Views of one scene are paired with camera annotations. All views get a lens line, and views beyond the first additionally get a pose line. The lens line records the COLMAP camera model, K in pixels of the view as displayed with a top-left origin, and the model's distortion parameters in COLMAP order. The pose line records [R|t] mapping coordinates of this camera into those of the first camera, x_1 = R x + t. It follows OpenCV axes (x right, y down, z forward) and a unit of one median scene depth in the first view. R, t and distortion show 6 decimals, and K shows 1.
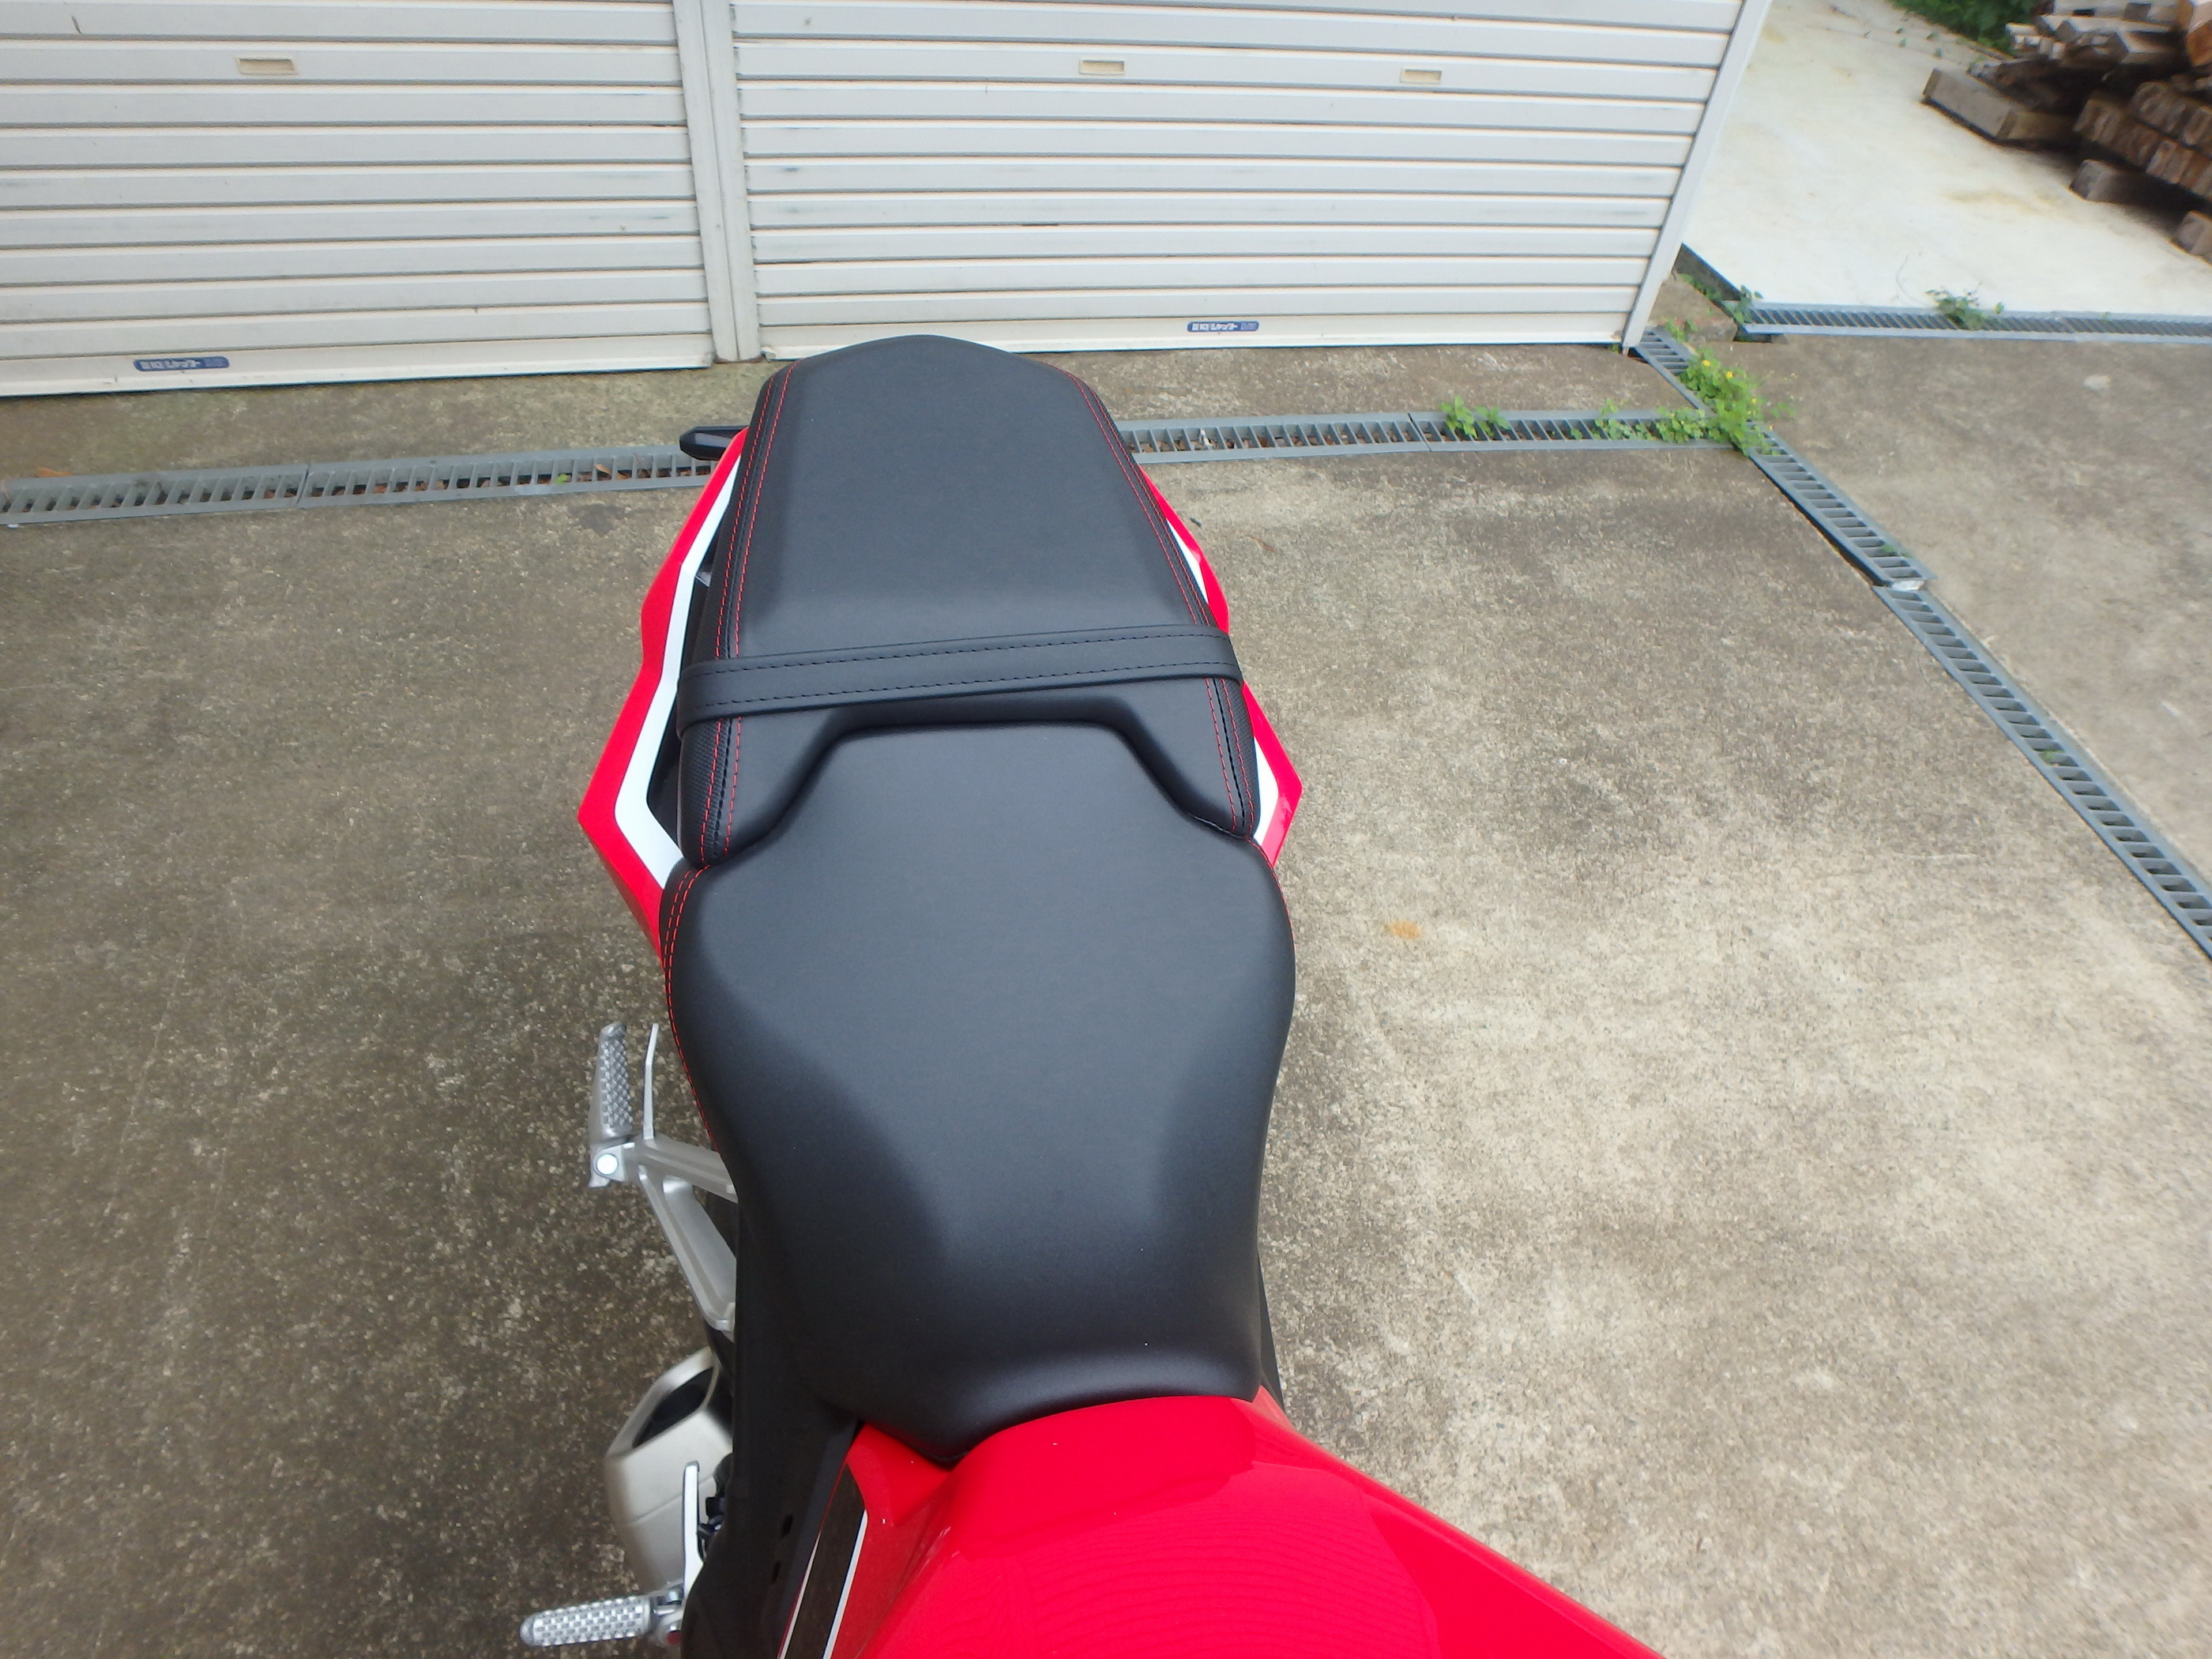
lens RADIAL K [[1373.0, 0, 1094.5], [0, 1373.0, 797.9], [0, 0, 1]] dist [-0.044379, 0.008772]
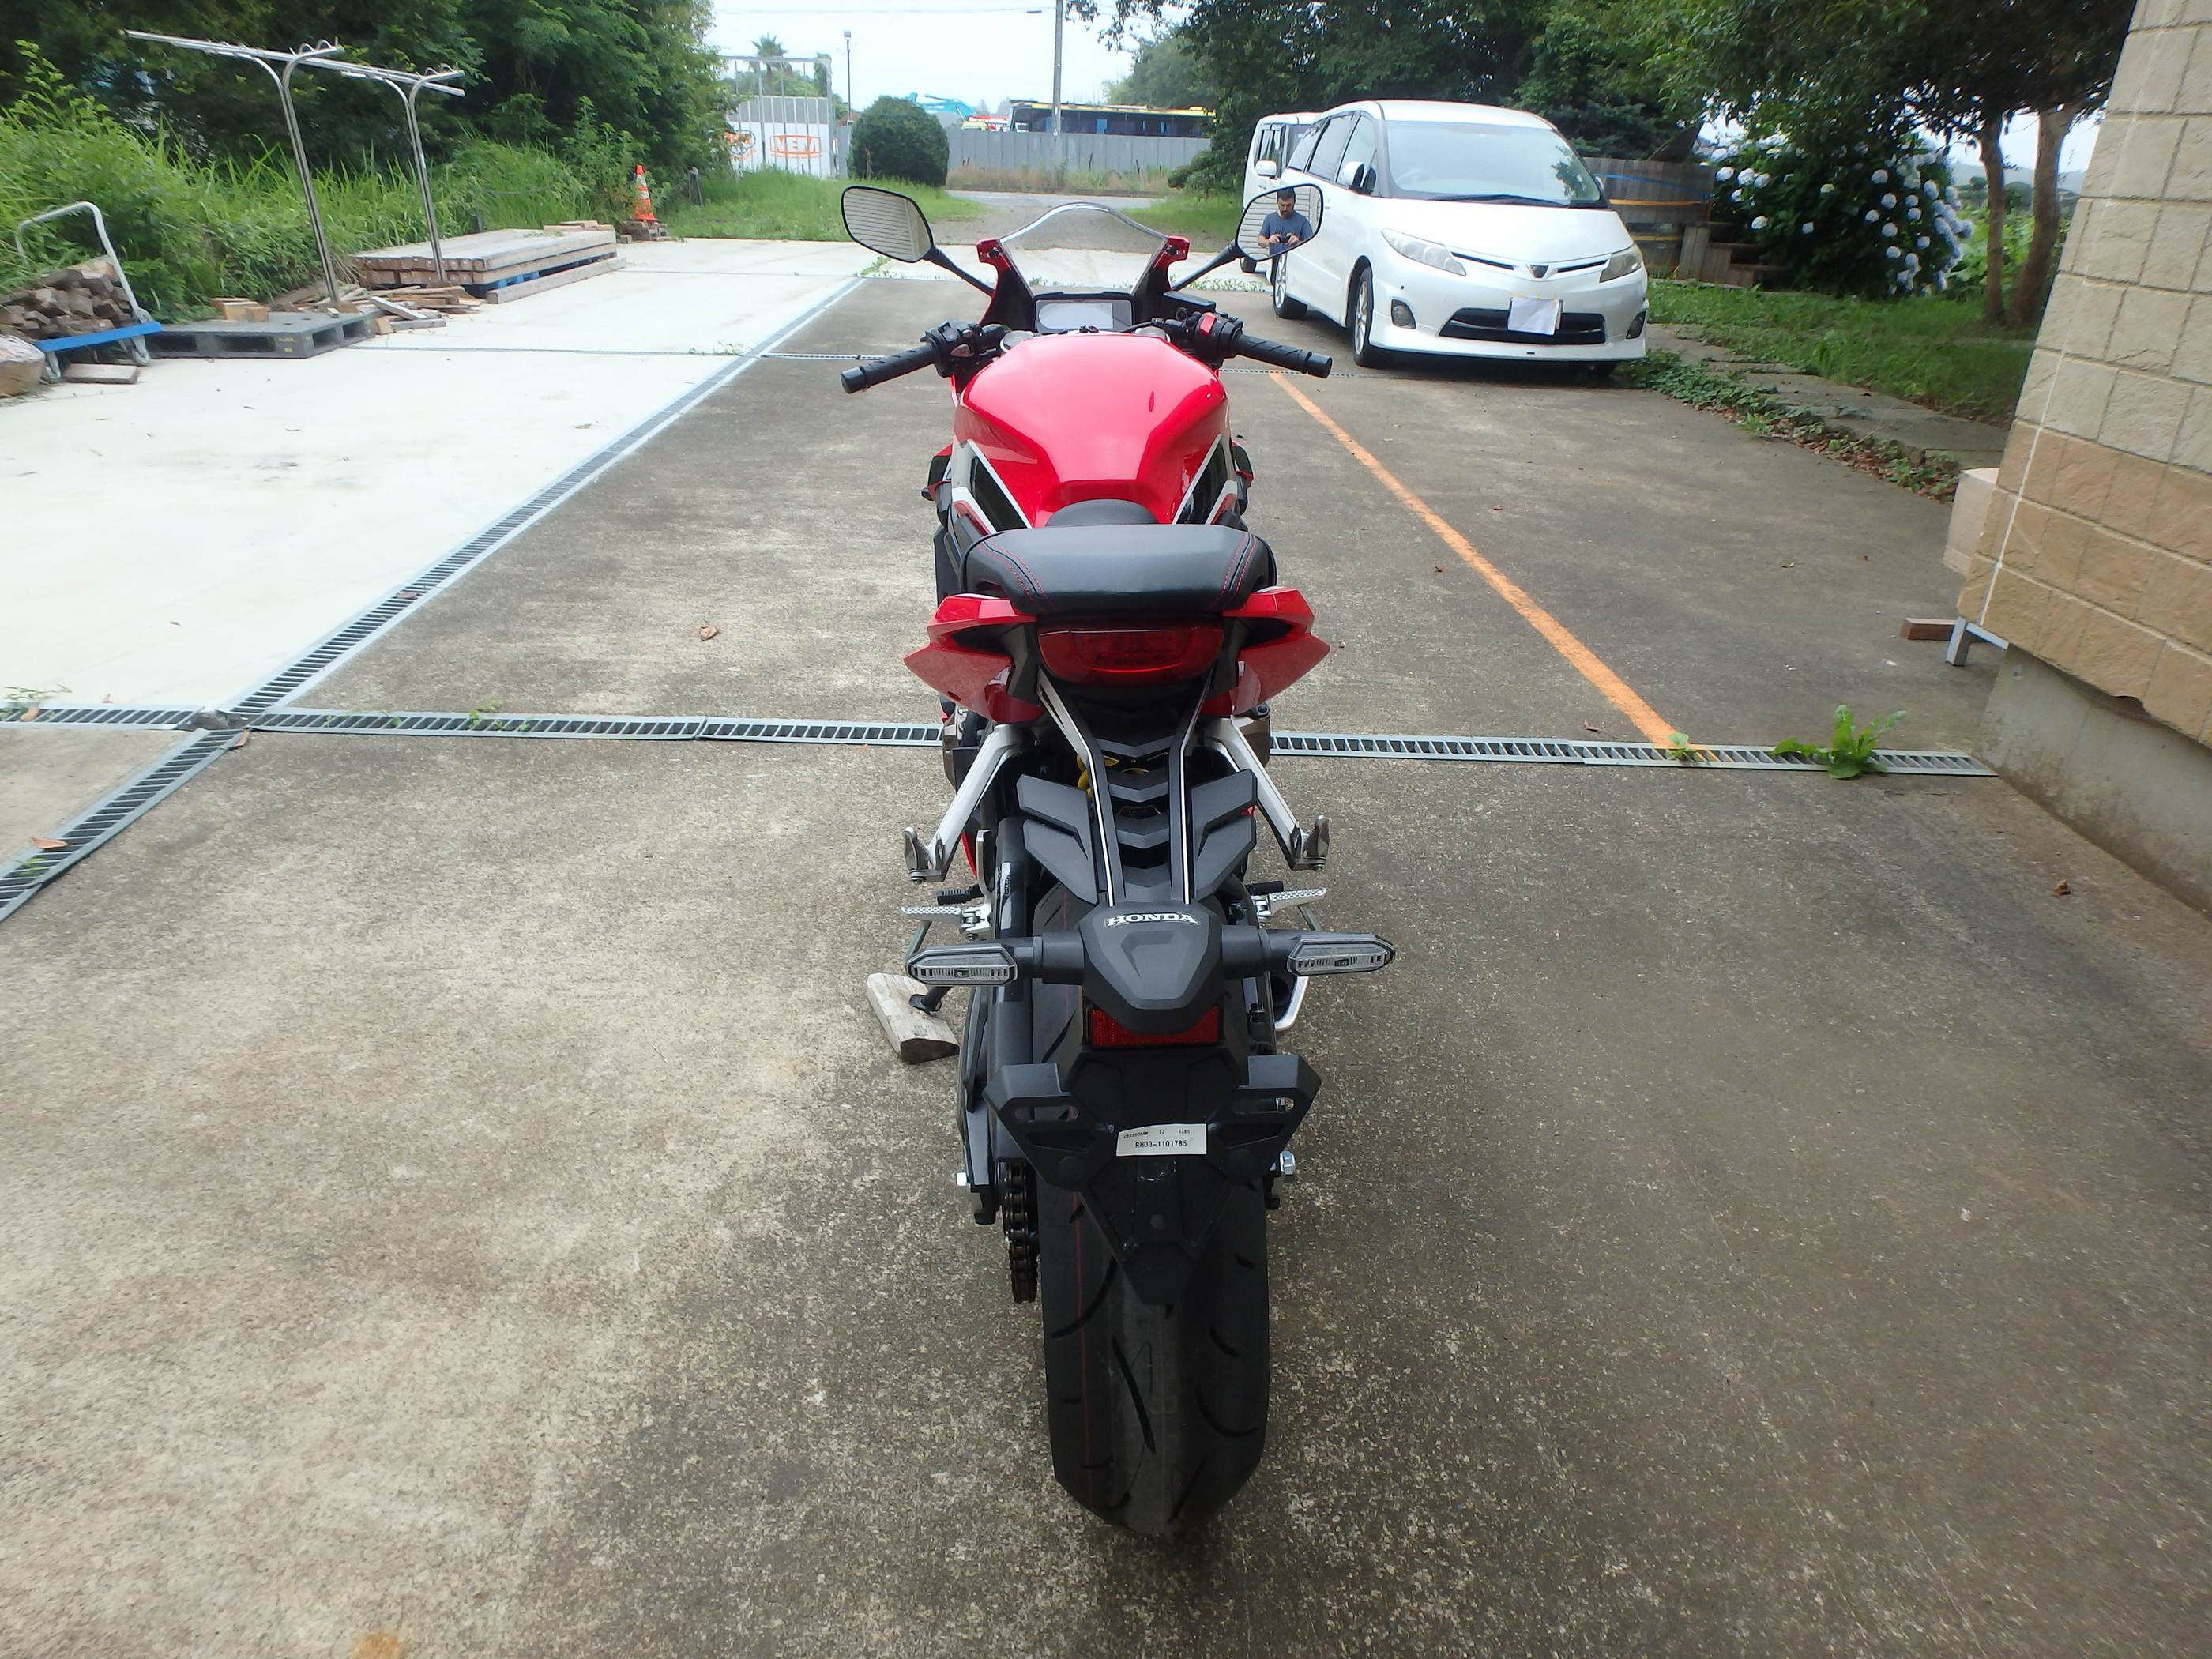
lens RADIAL K [[1373.0, 0, 1117.4], [0, 1373.0, 810.0], [0, 0, 1]] dist [-0.044379, 0.008772]
pose [[-0.979662, -0.187327, 0.071902, -0.096708], [0.010884, 0.308205, 0.951258, -0.611522], [-0.200357, 0.932694, -0.299898, 0.667173]]
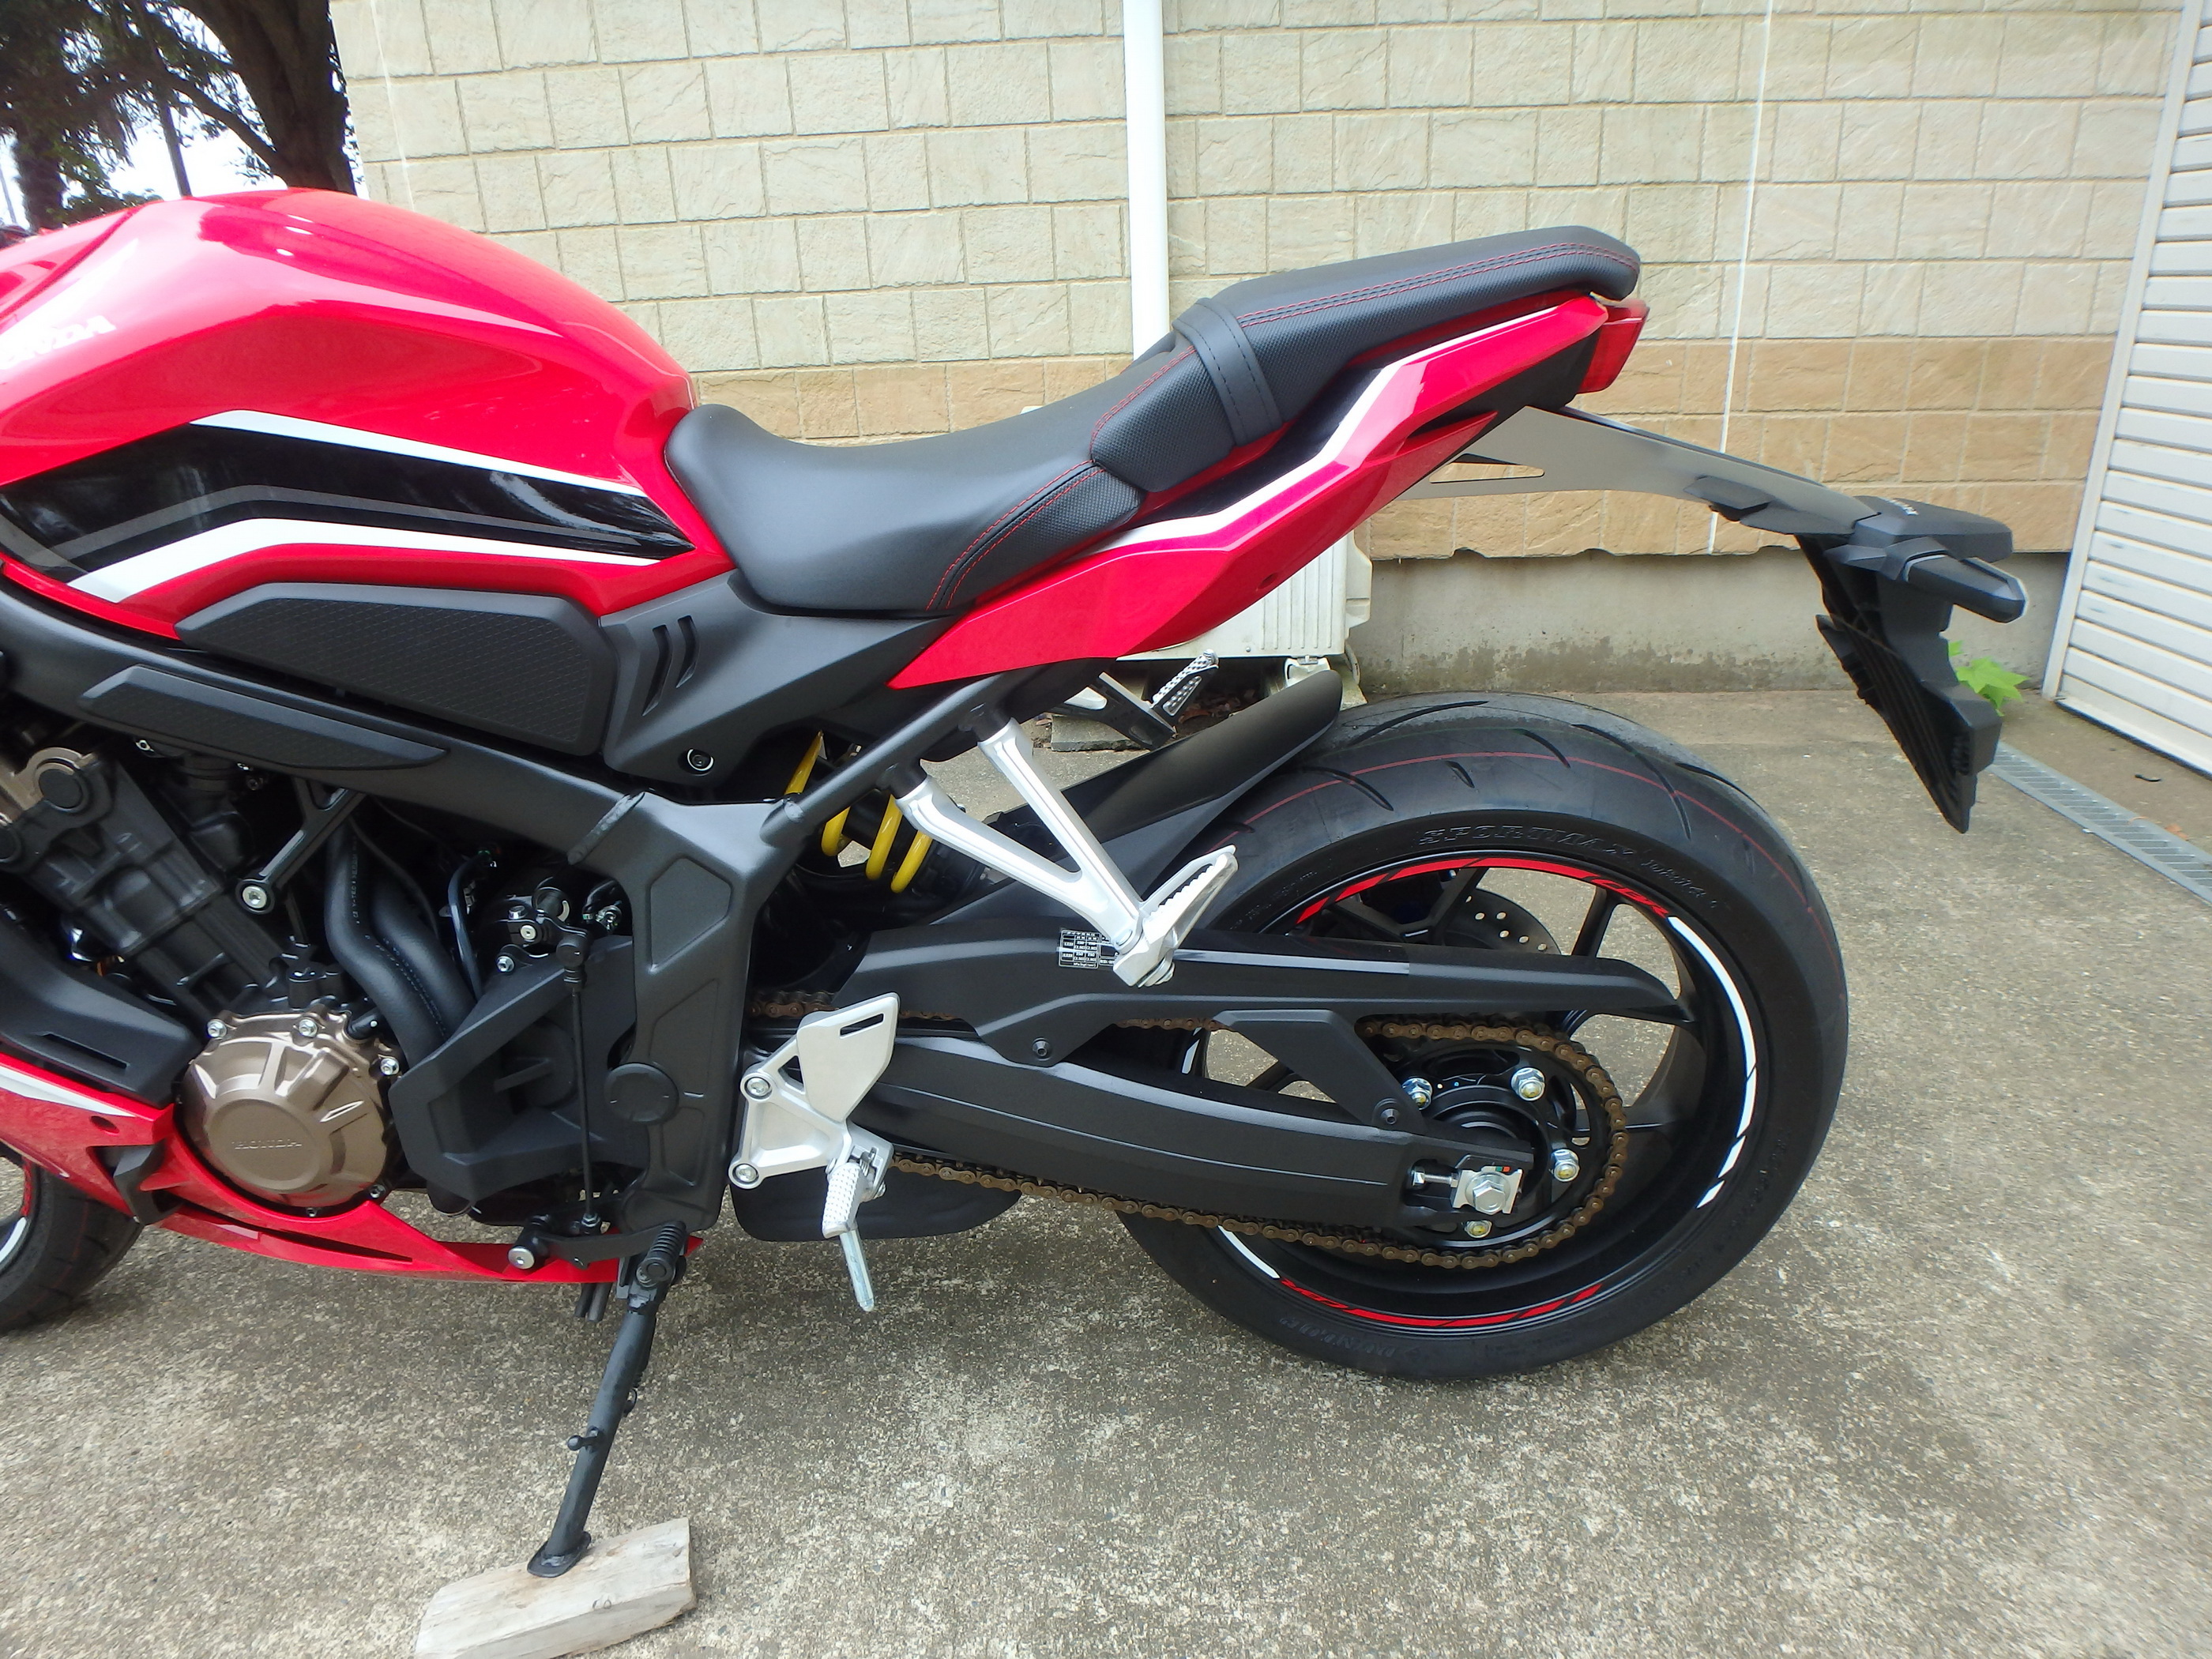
lens RADIAL K [[1373.0, 0, 1109.0], [0, 1373.0, 818.4], [0, 0, 1]] dist [-0.044379, 0.008772]
pose [[-0.239739, 0.269803, -0.932594, 0.457183], [-0.685753, 0.632916, 0.359390, -0.070962], [0.687218, 0.725689, 0.033284, 0.439099]]
